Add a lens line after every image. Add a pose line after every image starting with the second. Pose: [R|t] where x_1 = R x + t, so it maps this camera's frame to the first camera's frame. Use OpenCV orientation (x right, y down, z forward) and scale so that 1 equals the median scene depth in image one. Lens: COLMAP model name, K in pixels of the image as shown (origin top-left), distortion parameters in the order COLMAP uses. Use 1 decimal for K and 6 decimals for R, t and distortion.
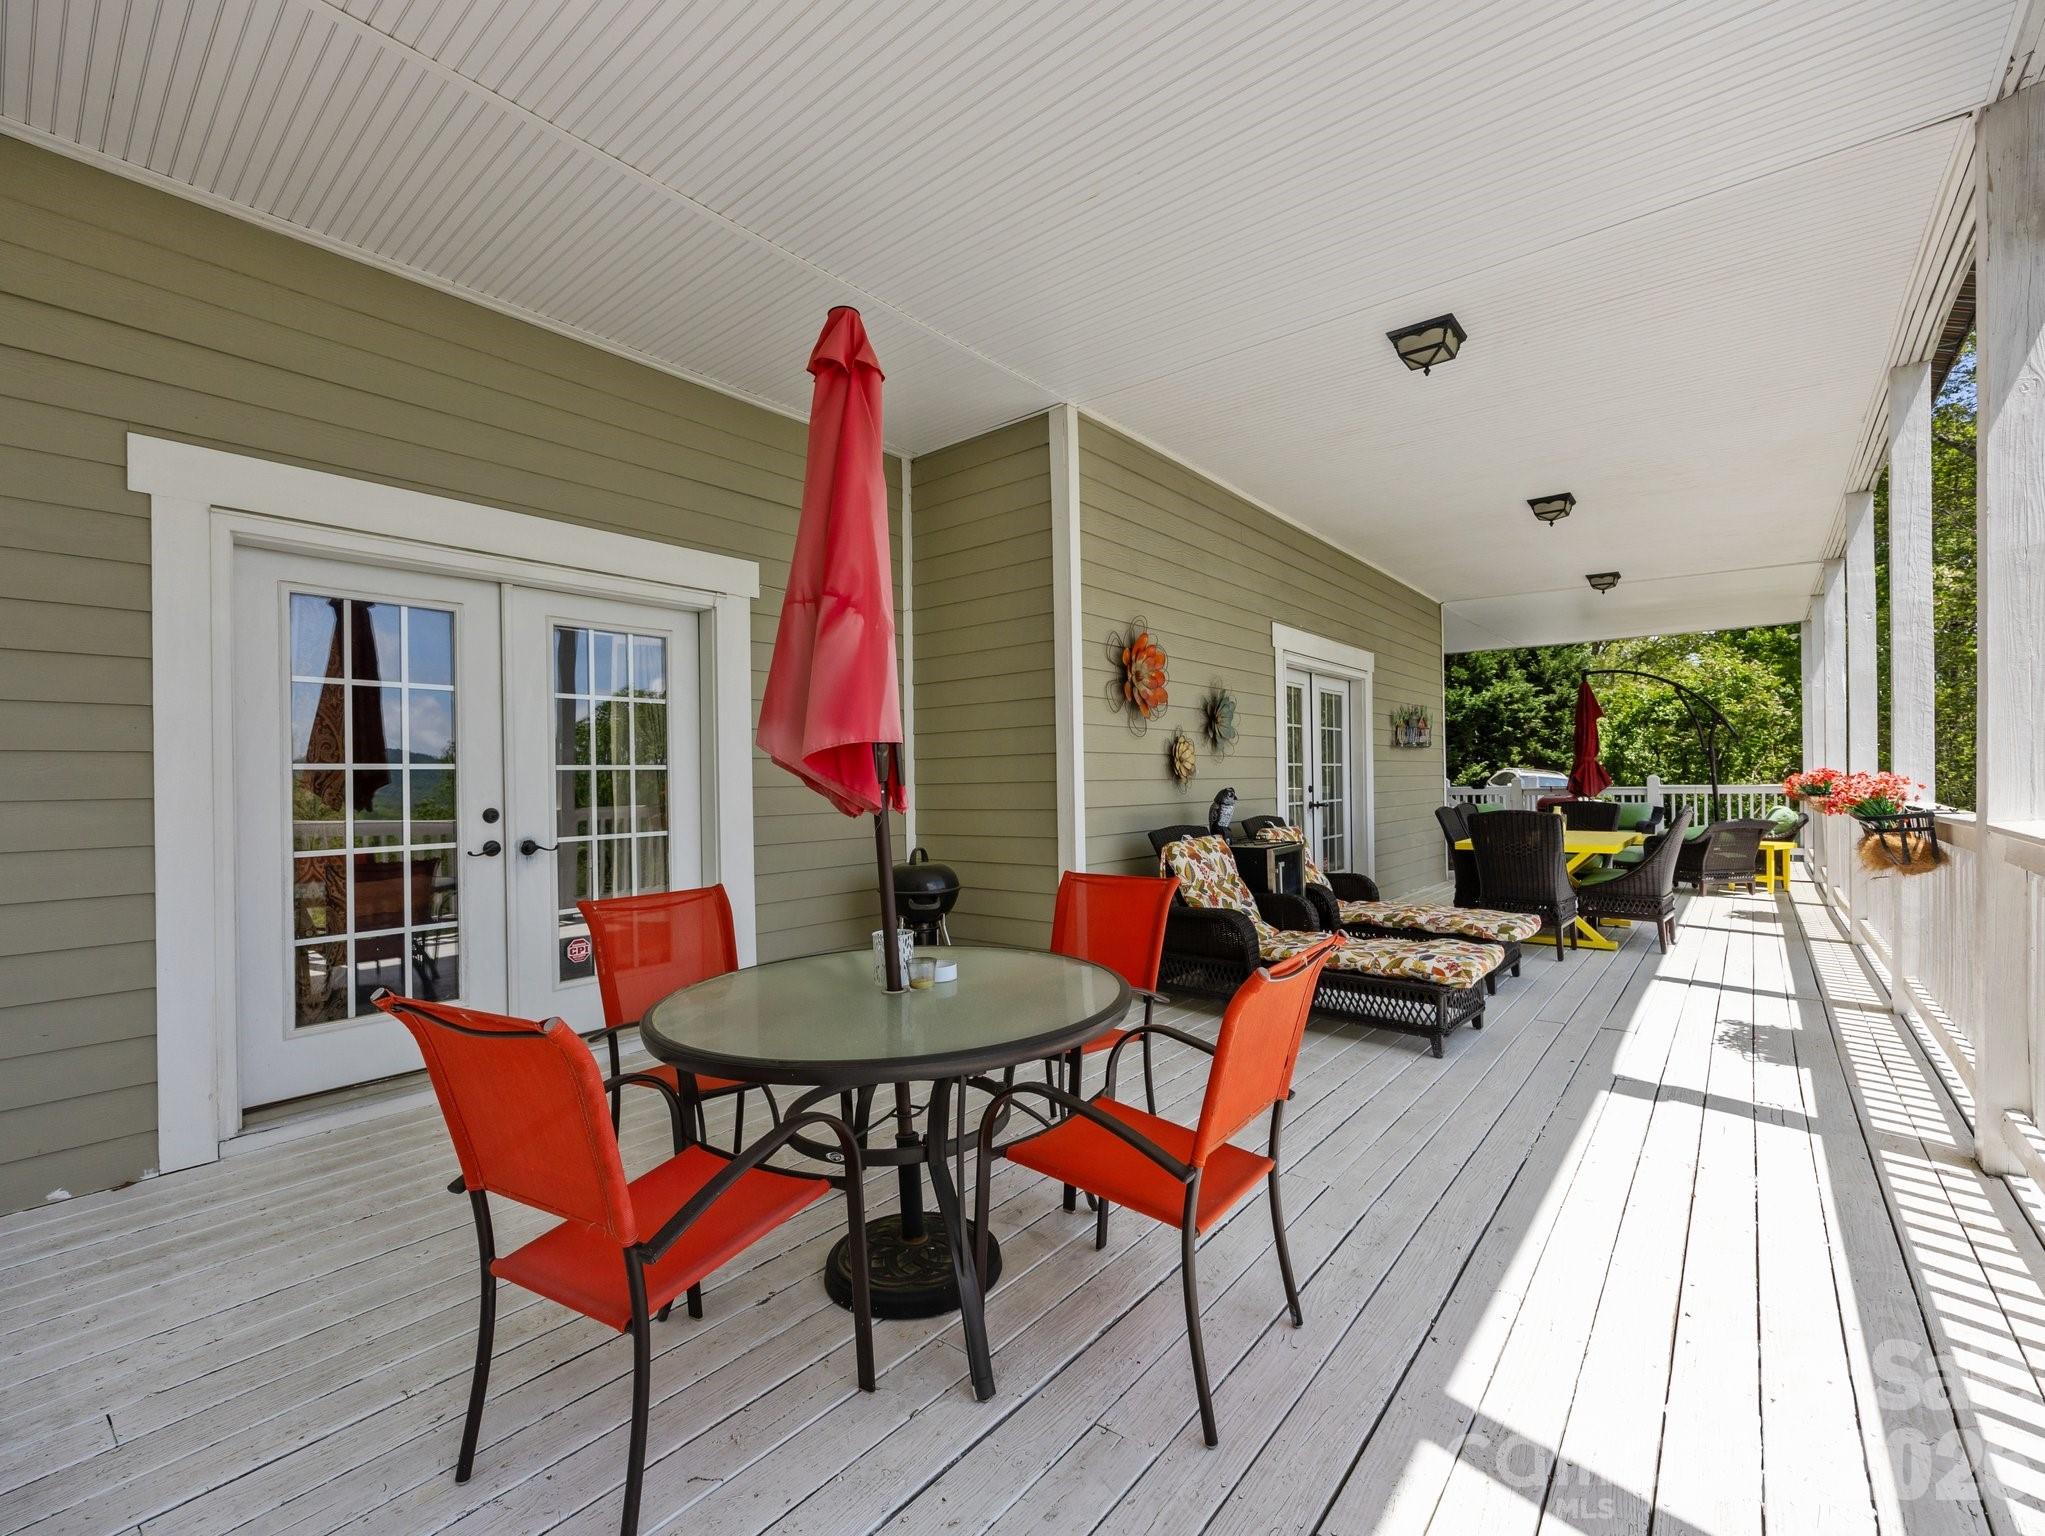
lens RADIAL K [[885.9, 0, 1020.9], [0, 885.9, 781.6], [0, 0, 1]] dist [0.001598, 0.000056]
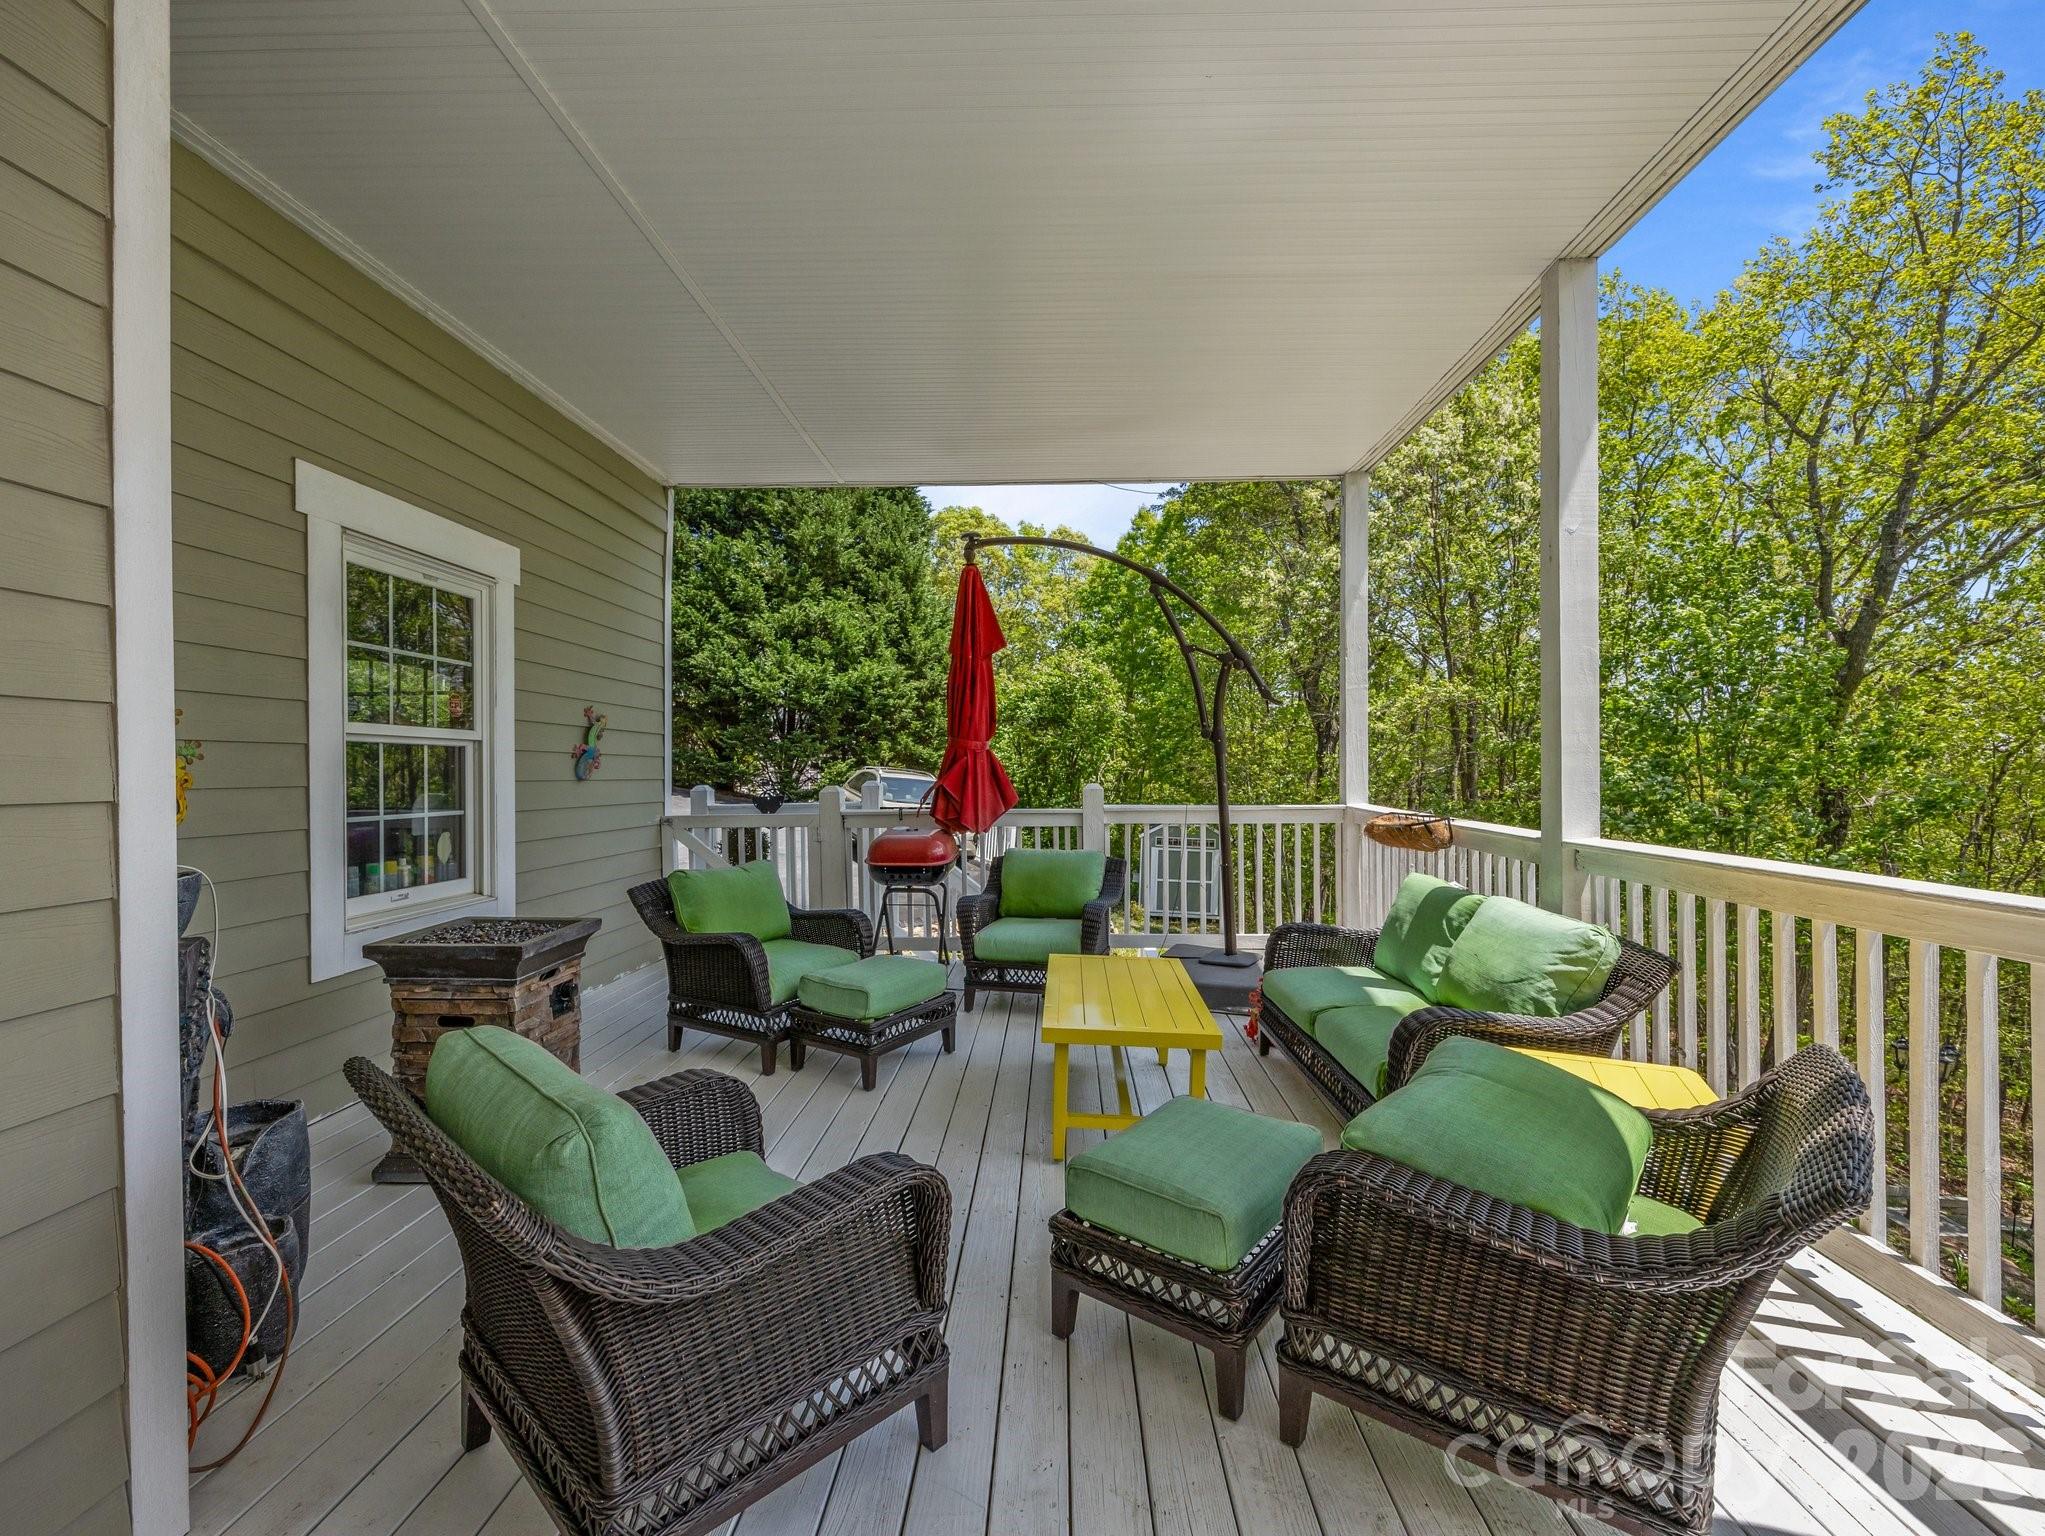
lens RADIAL K [[885.9, 0, 1022.2], [0, 885.9, 772.4], [0, 0, 1]] dist [0.001598, 0.000056]
pose [[0.800939, 0.012045, 0.598624, 0.169150], [-0.007227, 0.999919, -0.010450, -0.002401], [-0.598702, 0.004044, 0.800962, 0.266424]]
